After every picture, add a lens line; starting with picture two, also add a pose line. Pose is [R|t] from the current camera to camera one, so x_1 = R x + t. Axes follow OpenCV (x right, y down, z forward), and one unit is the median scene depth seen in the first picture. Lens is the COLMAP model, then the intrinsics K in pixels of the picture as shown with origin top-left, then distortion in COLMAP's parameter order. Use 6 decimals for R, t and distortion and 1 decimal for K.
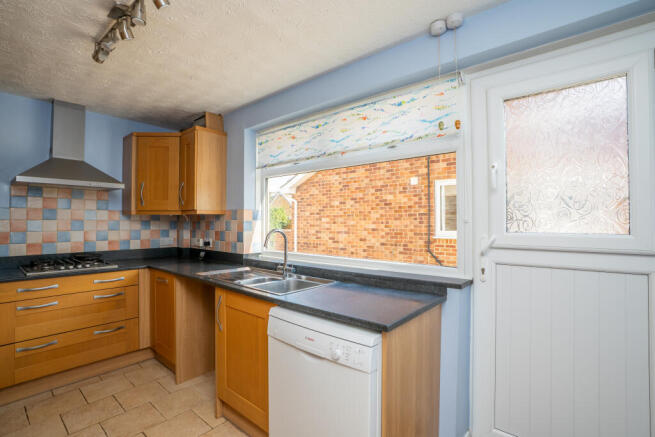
lens RADIAL K [[312.5, 0, 324.9], [0, 312.5, 219.1], [0, 0, 1]] dist [-0.061853, 0.023810]
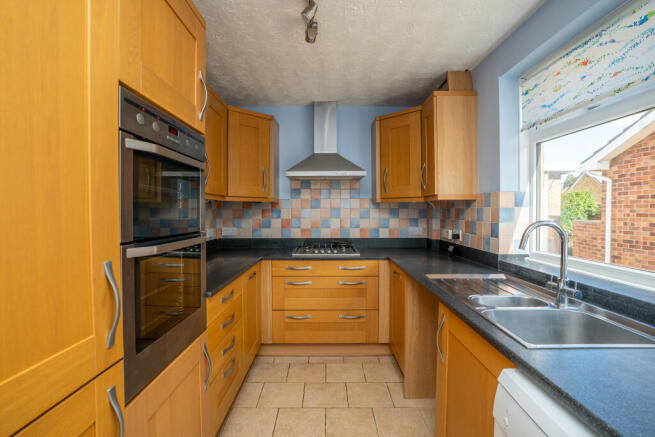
lens RADIAL K [[305.7, 0, 326.4], [0, 305.7, 217.1], [0, 0, 1]] dist [-0.071193, 0.026349]
pose [[0.640854, 0.012978, -0.767553, 0.010061], [0.010604, 0.999612, 0.025756, 0.005131], [0.767590, -0.024645, 0.640468, 0.261032]]
